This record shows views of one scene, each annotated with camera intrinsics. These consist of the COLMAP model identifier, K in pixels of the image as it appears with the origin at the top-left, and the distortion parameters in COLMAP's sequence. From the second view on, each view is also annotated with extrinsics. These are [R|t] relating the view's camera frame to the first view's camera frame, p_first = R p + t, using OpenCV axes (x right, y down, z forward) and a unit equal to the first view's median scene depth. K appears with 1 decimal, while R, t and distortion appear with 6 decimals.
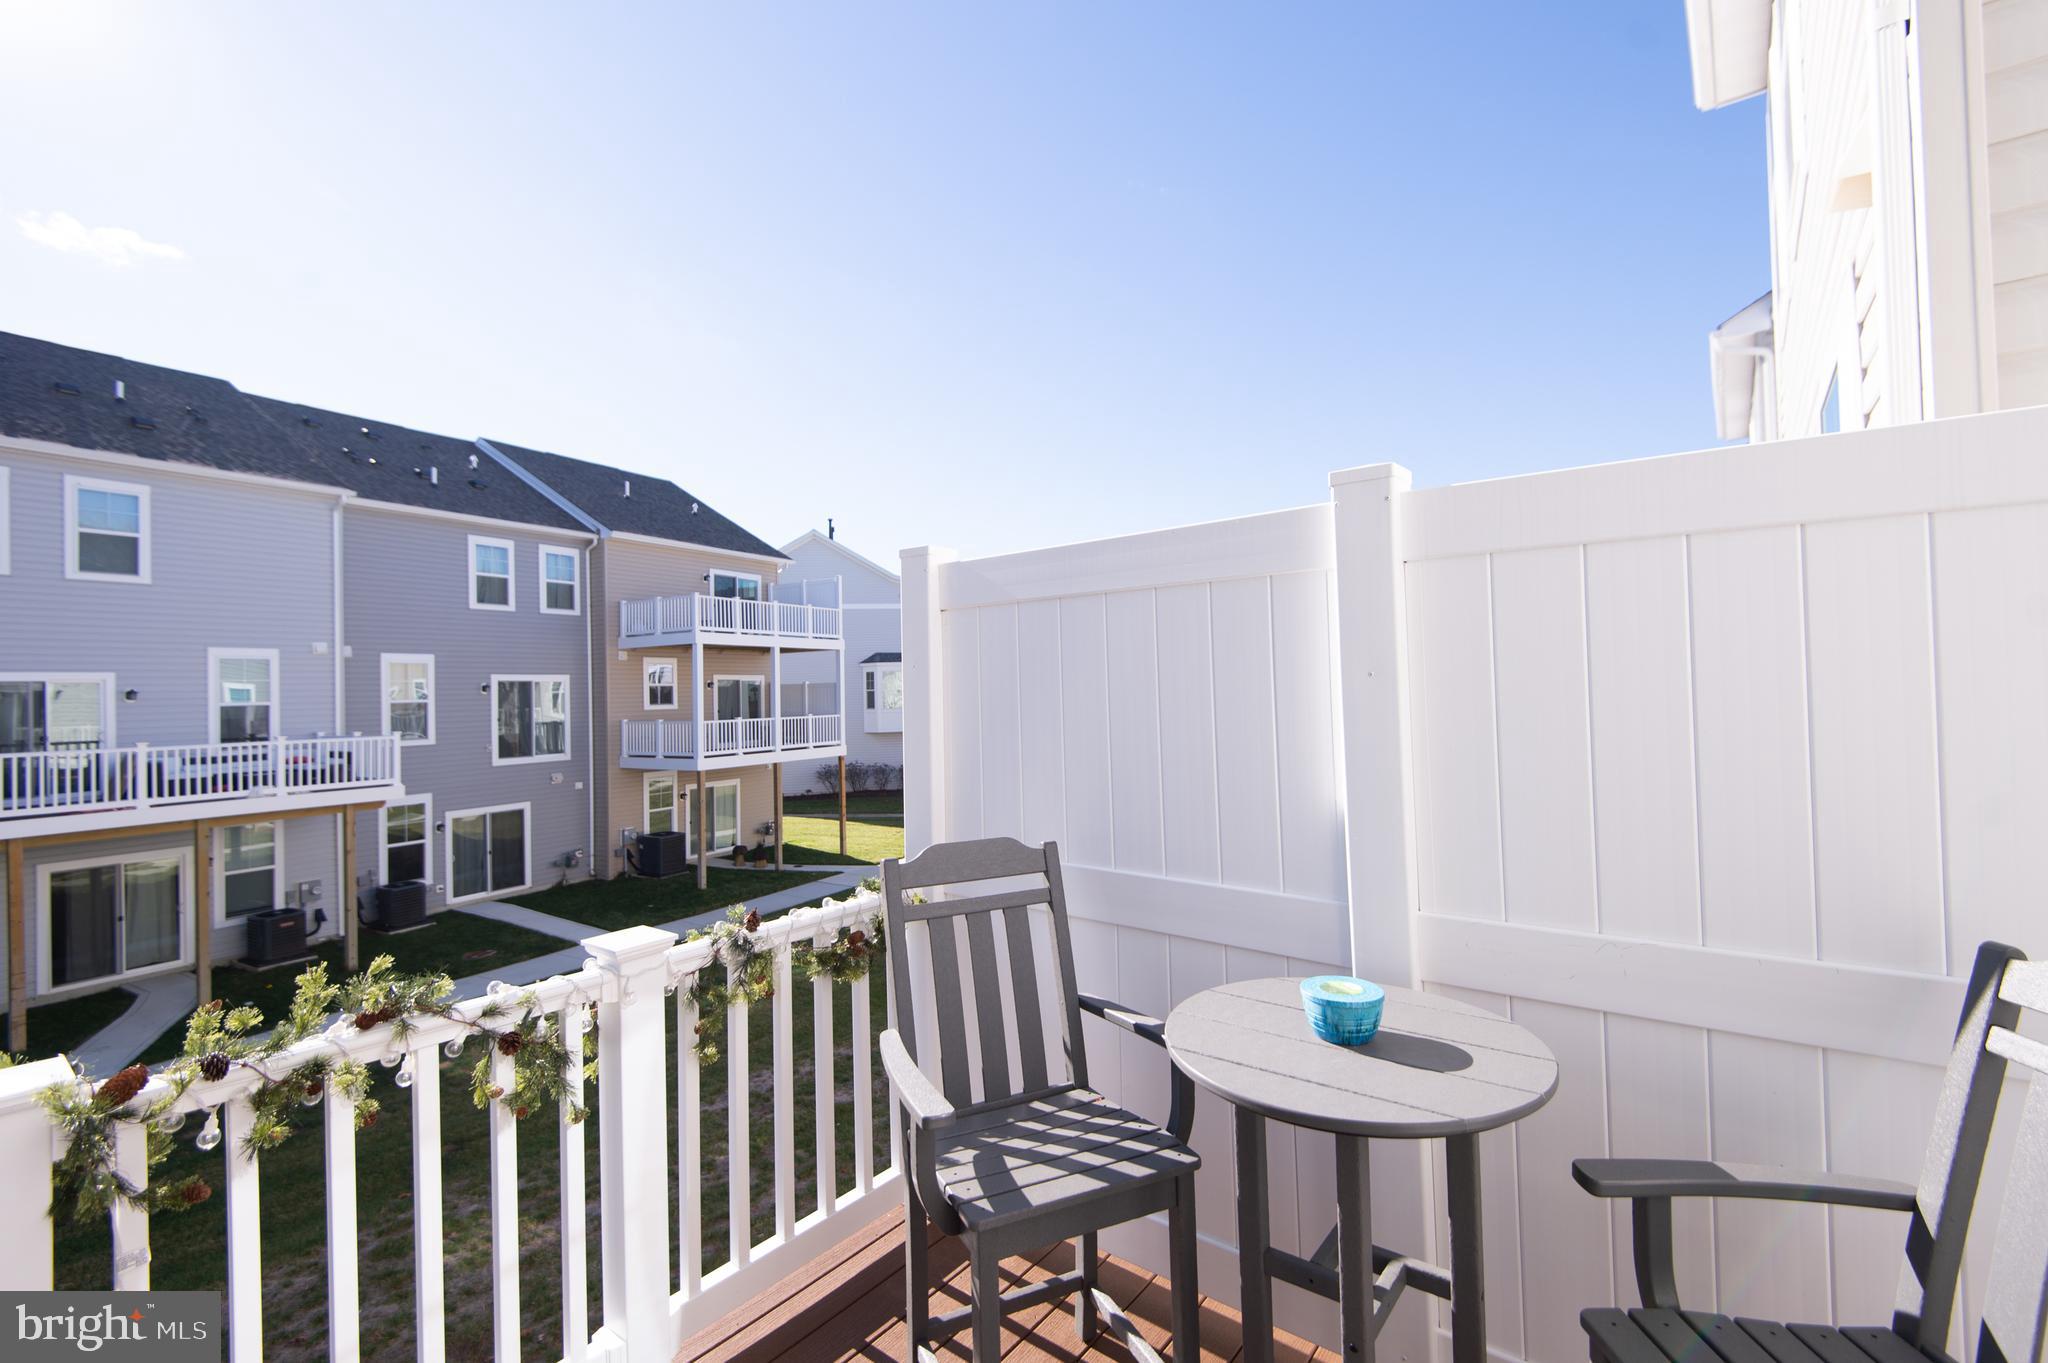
lens RADIAL K [[890.8, 0, 1063.5], [0, 890.8, 685.6], [0, 0, 1]] dist [0.015729, -0.007047]
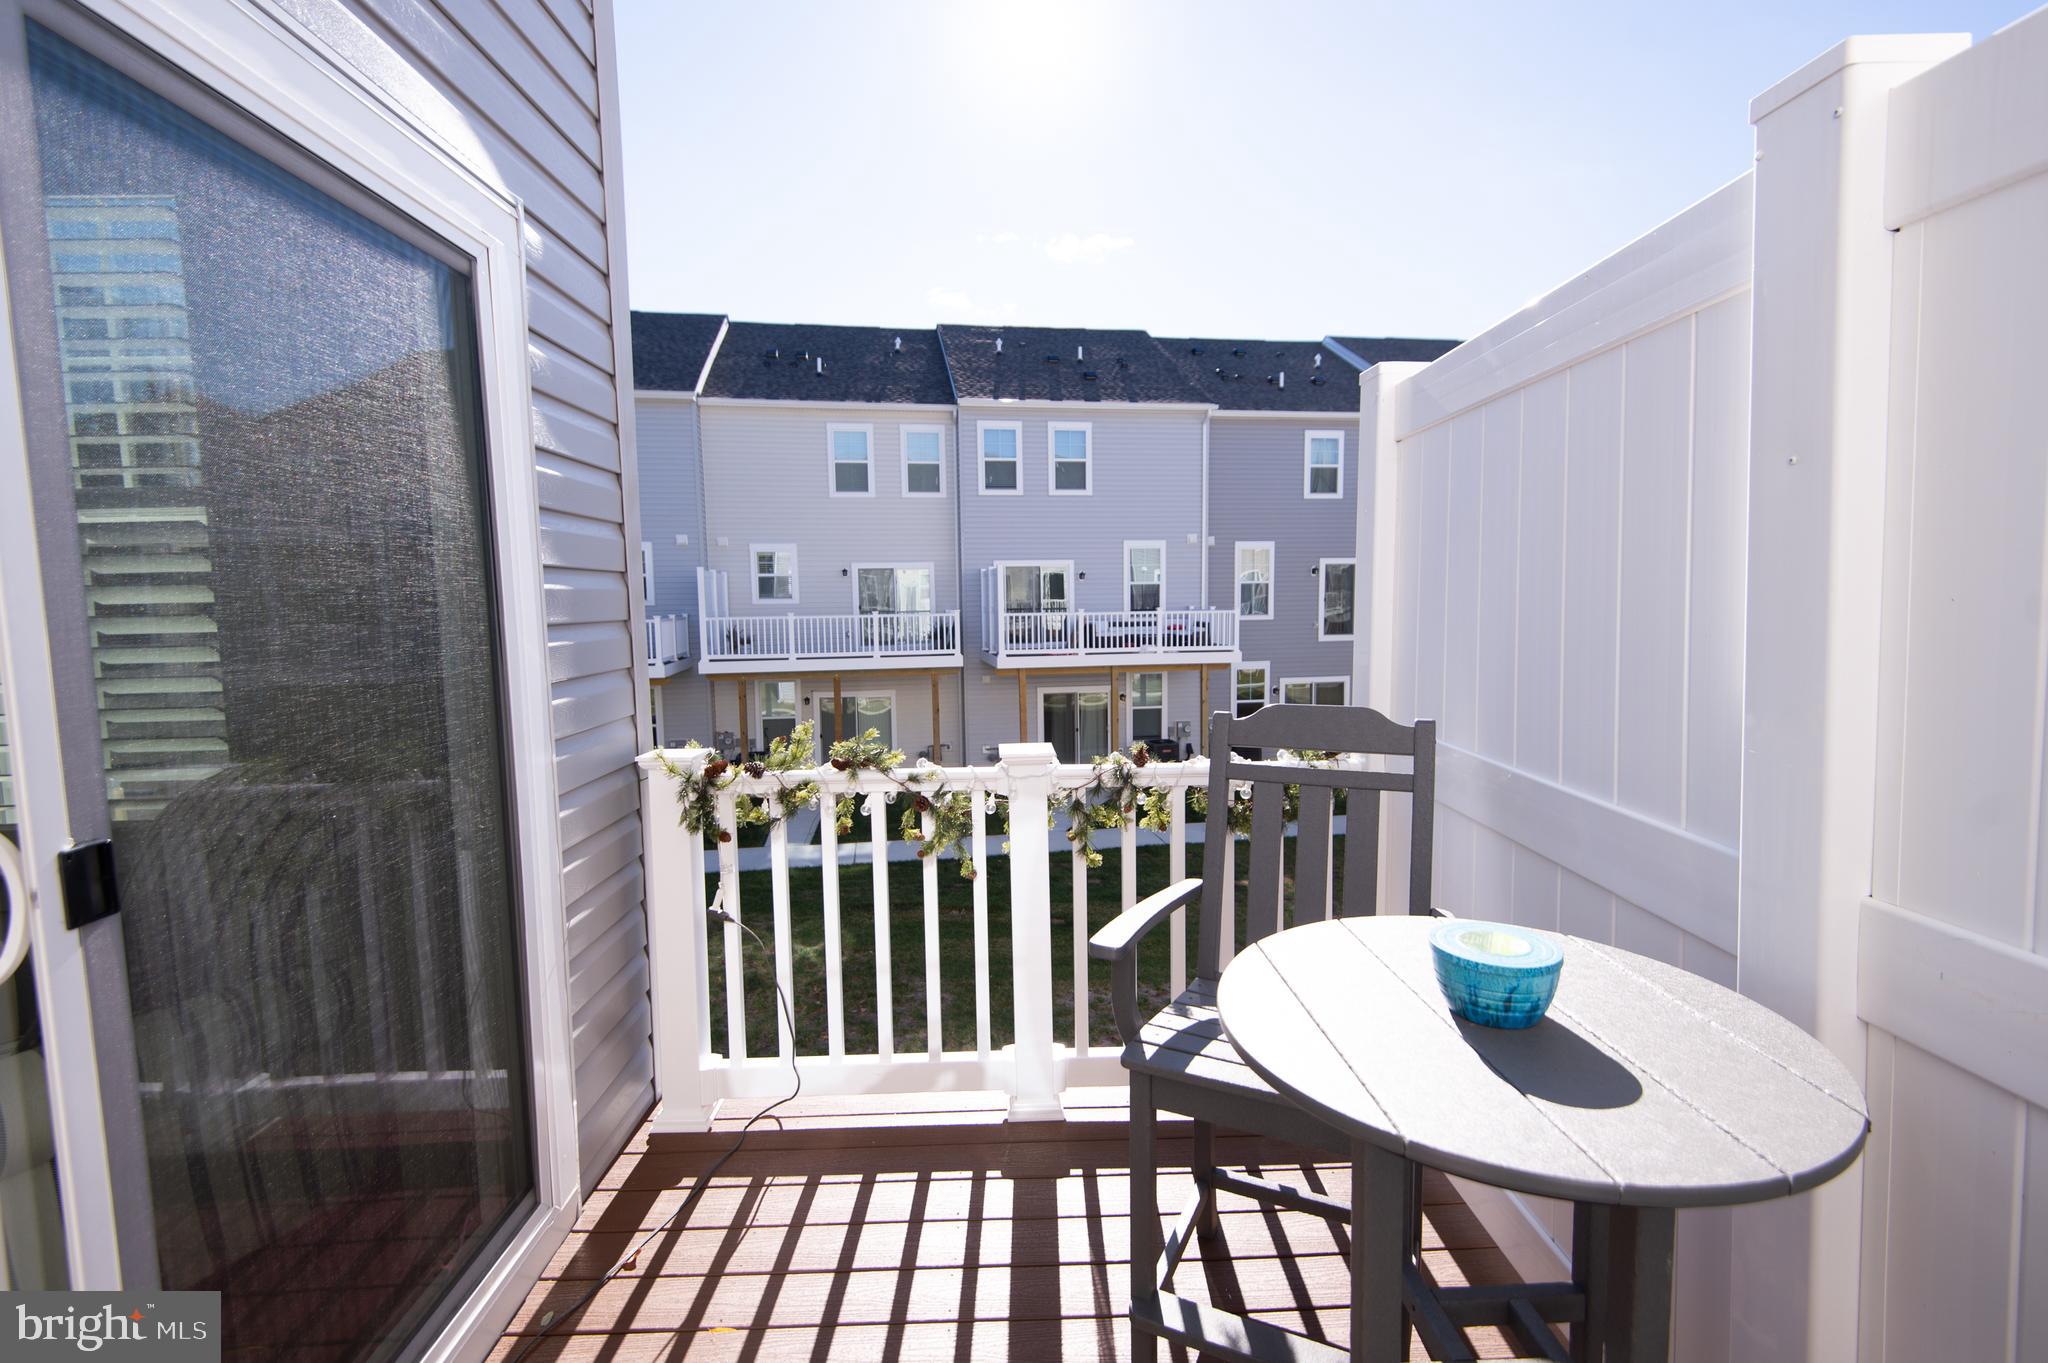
lens RADIAL K [[904.5, 0, 1024.0], [0, 904.5, 681.5], [0, 0, 1]] dist [0.035111, -0.019180]
pose [[0.640871, 0.090236, -0.762327, 0.420536], [0.005686, 0.992482, 0.122260, 0.039832], [0.767628, -0.082687, 0.635540, 0.216725]]
